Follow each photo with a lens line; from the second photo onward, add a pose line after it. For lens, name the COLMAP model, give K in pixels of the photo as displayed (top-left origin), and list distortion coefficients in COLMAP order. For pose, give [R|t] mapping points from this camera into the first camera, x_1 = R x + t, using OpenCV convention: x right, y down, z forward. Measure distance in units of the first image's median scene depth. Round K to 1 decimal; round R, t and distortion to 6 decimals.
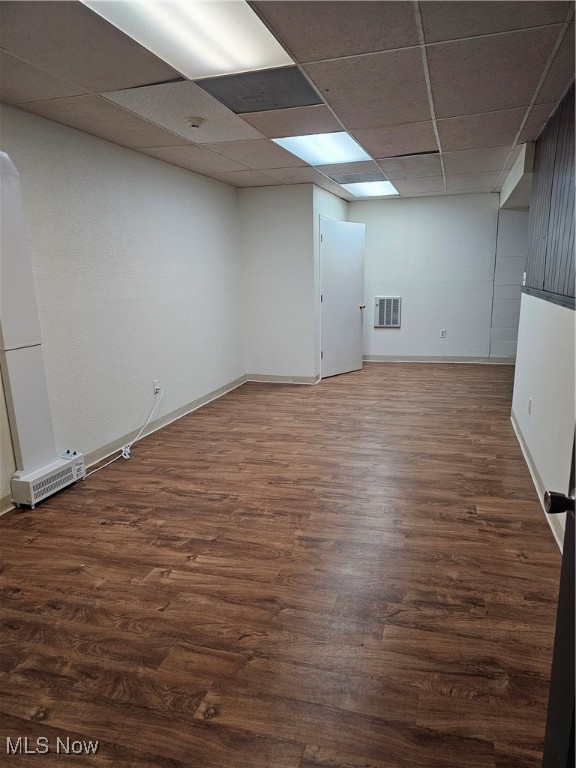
lens RADIAL K [[516.6, 0, 287.6], [0, 516.6, 386.5], [0, 0, 1]] dist [0.006660, 0.000954]
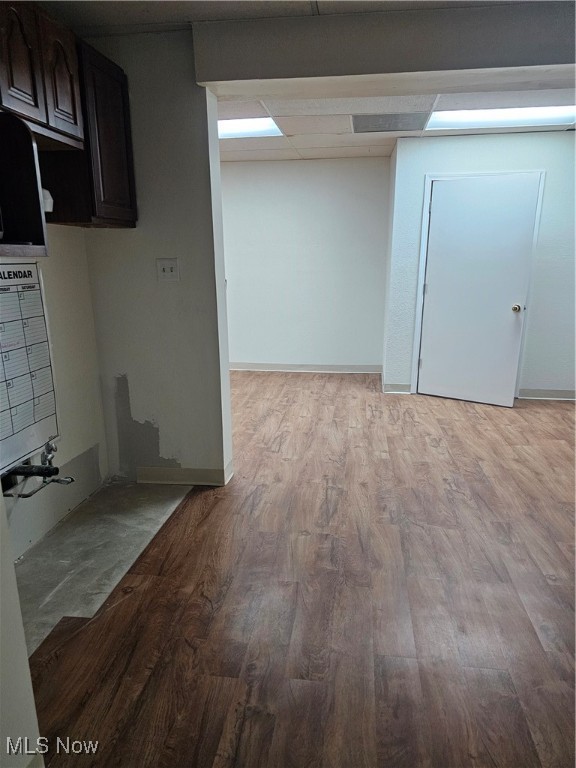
lens RADIAL K [[516.6, 0, 286.9], [0, 516.6, 383.7], [0, 0, 1]] dist [0.006660, 0.000954]
pose [[0.167264, 0.244433, -0.955131, 0.885236], [-0.222365, 0.953170, 0.204990, -0.166520], [0.960508, 0.178101, 0.213784, 0.787083]]
